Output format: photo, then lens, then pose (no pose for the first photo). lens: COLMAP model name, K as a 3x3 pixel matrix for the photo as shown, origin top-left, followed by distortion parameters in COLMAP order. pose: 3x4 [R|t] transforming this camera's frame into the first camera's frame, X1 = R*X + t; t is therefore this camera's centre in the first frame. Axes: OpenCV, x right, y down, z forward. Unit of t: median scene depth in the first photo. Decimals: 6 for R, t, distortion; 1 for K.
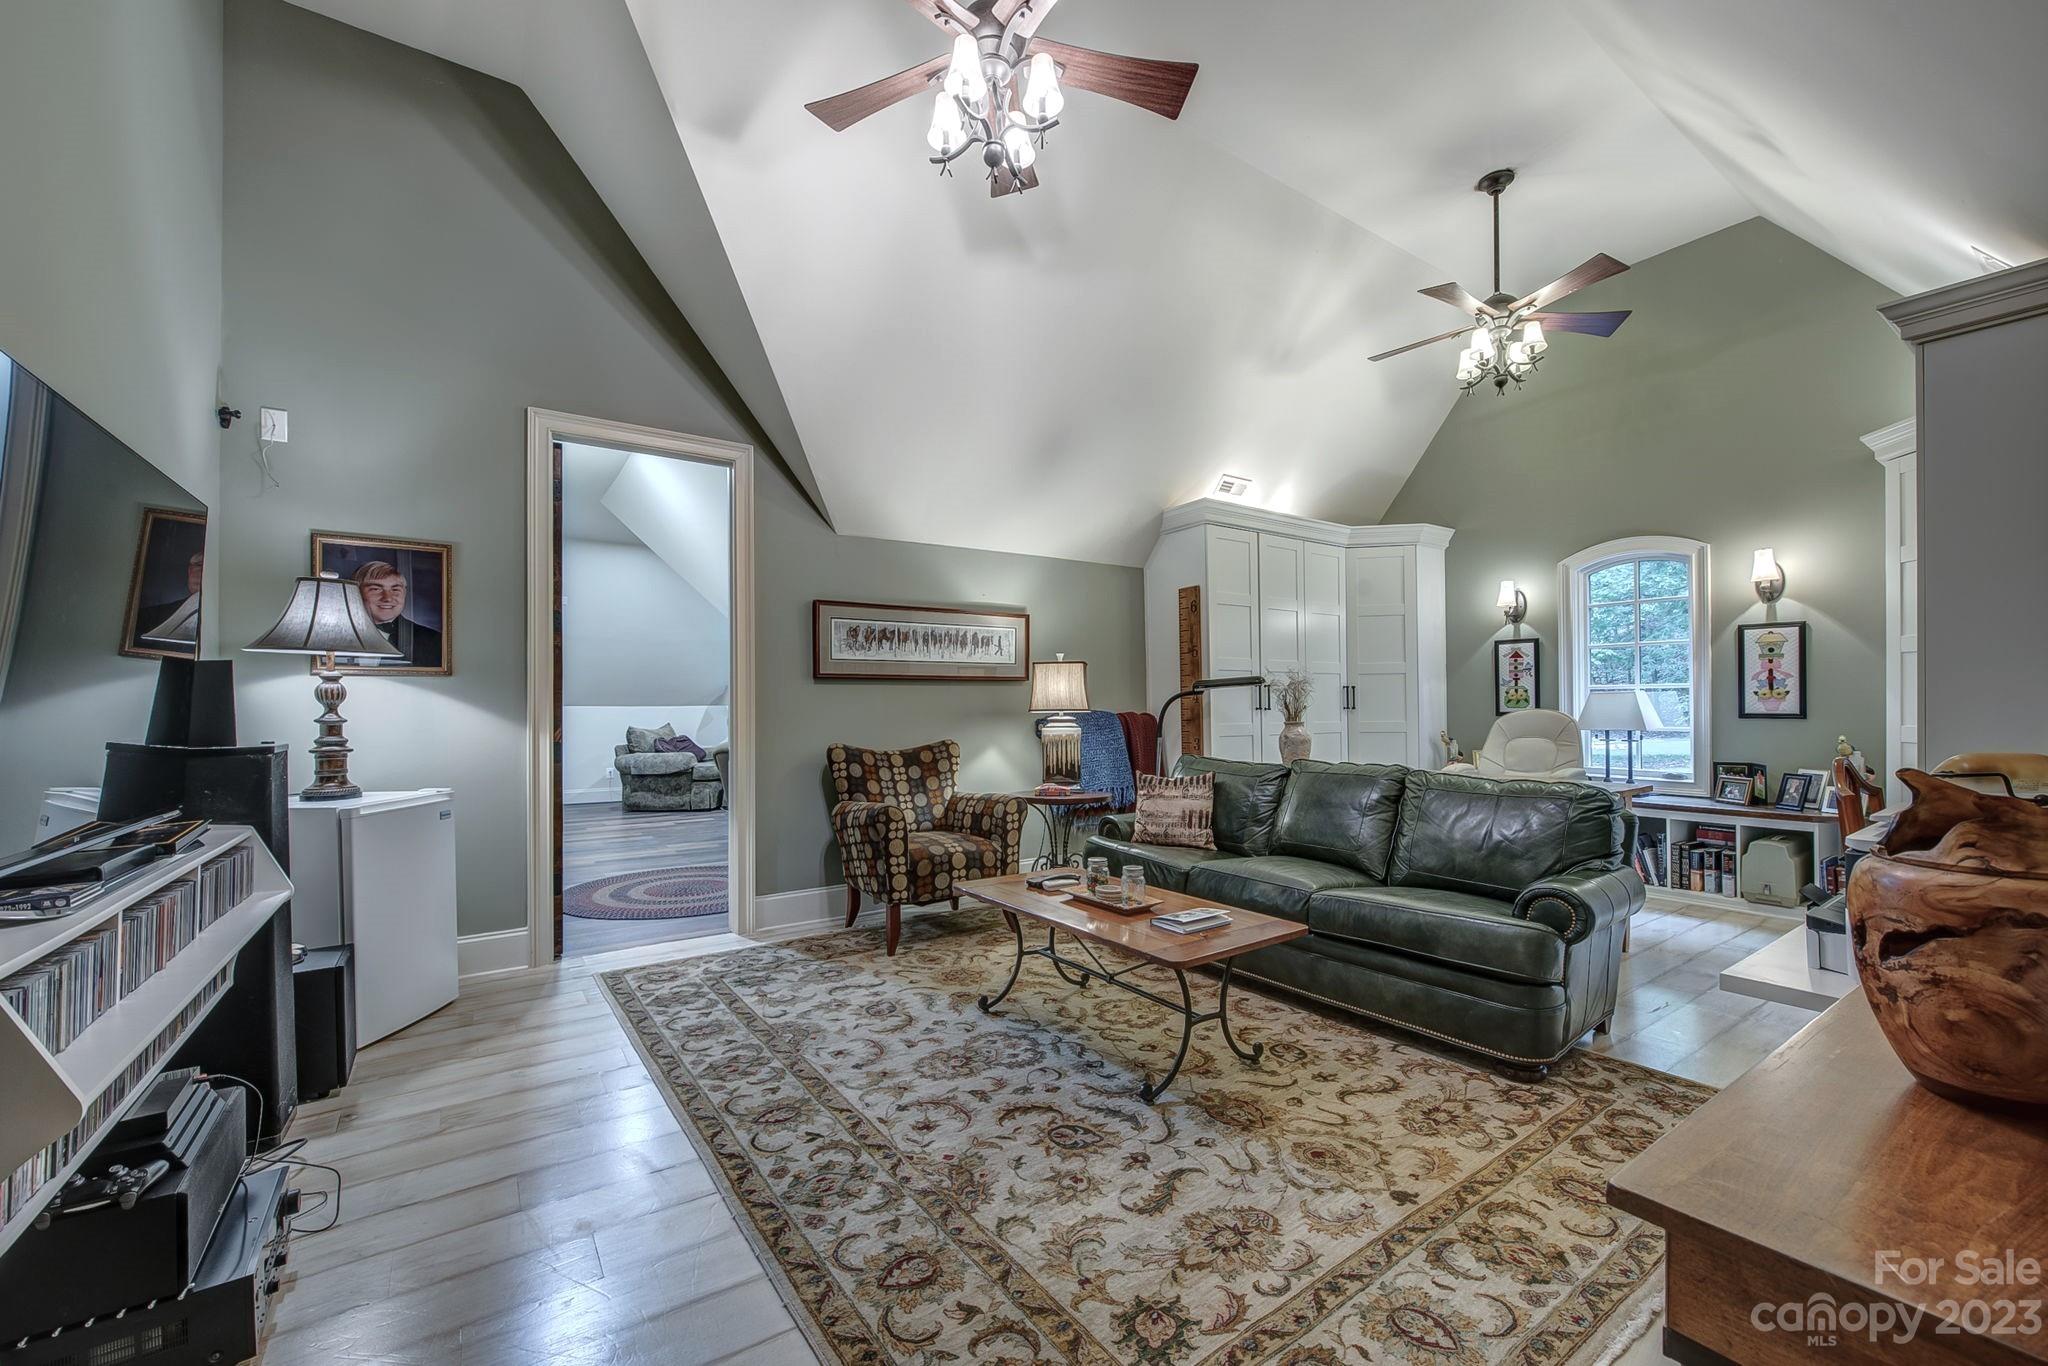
lens RADIAL K [[820.8, 0, 1023.2], [0, 820.8, 694.9], [0, 0, 1]] dist [0.000742, -0.000001]
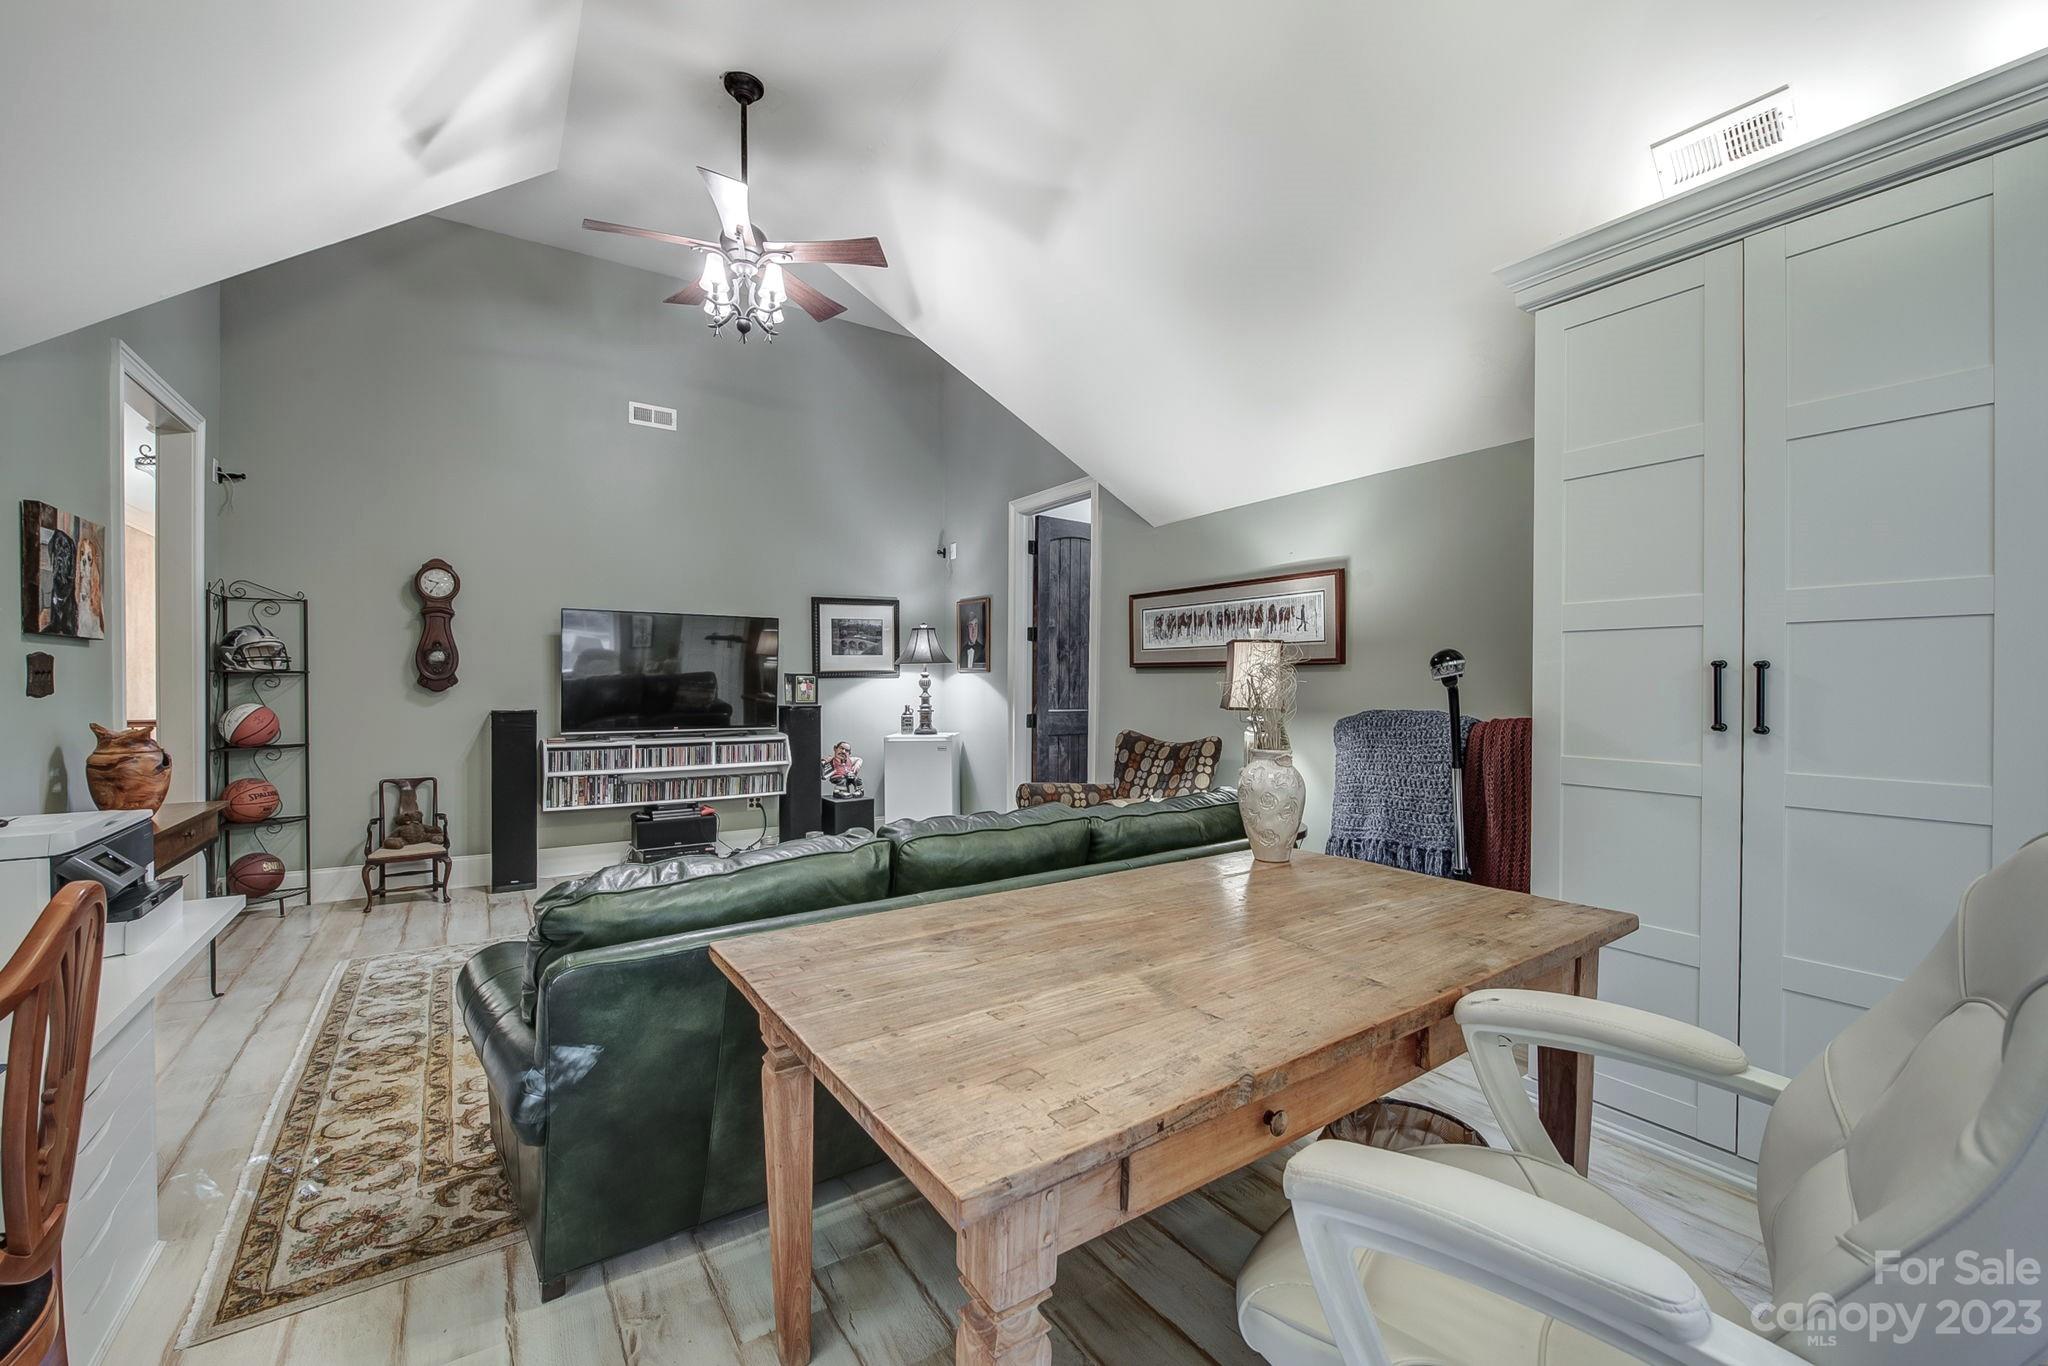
lens RADIAL K [[820.8, 0, 1019.6], [0, 820.8, 683.5], [0, 0, 1]] dist [0.000742, -0.000001]
pose [[-0.019405, 0.011860, -0.999741, 0.887009], [0.013519, 0.999841, 0.011599, -0.015755], [0.999720, -0.013291, -0.019562, 0.939329]]
